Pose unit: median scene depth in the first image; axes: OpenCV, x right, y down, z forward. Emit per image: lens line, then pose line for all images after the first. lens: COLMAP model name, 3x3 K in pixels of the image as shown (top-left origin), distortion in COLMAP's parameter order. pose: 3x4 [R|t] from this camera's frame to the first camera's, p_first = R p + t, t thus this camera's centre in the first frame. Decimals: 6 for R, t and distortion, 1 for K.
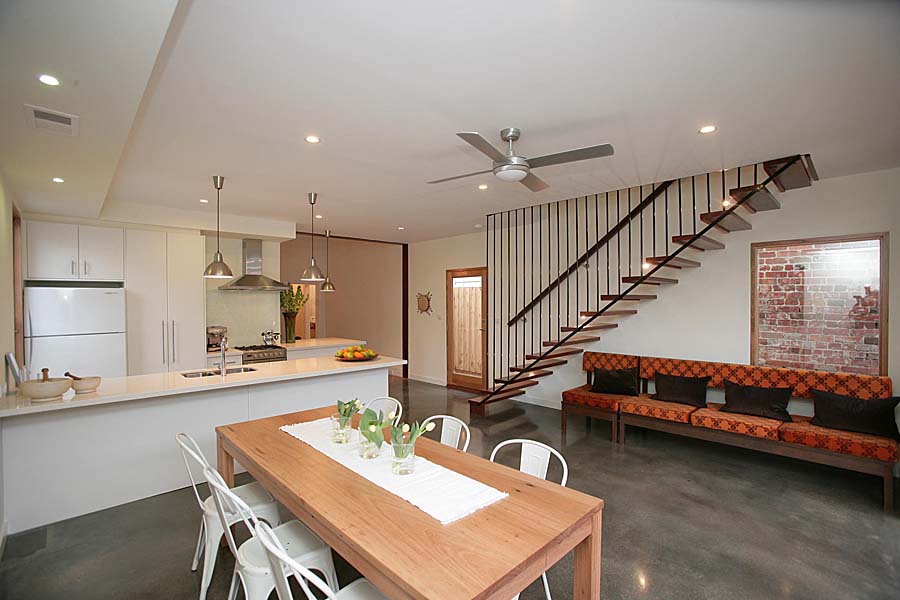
lens RADIAL K [[409.0, 0, 450.0], [0, 409.0, 300.0], [0, 0, 1]] dist [-0.009692, 0.000105]
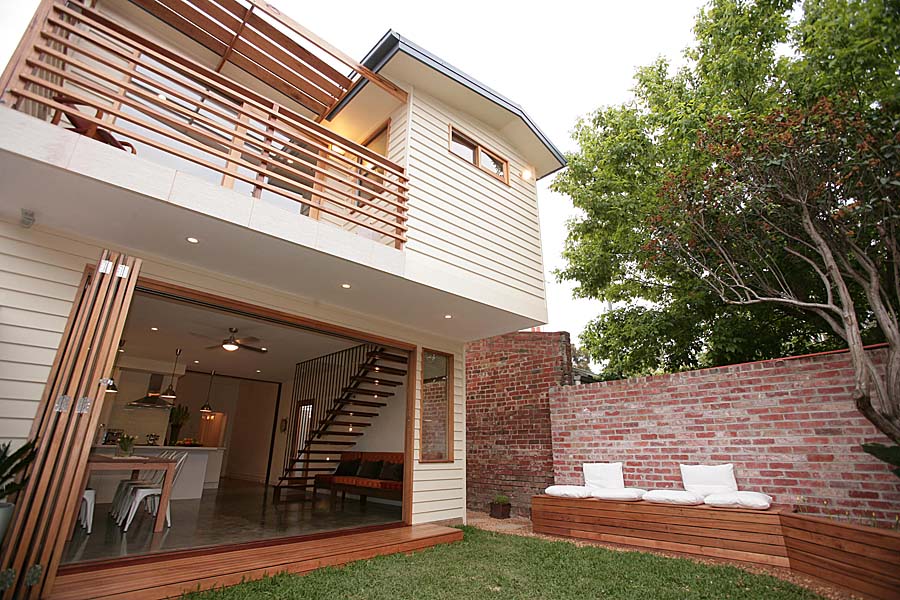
lens RADIAL K [[409.0, 0, 450.0], [0, 409.0, 300.0], [0, 0, 1]] dist [-0.009692, 0.000105]
pose [[0.999579, 0.027774, 0.008402, 0.634254], [-0.022869, 0.932270, -0.361039, 0.130449], [-0.017860, 0.360695, 0.932513, -0.620355]]
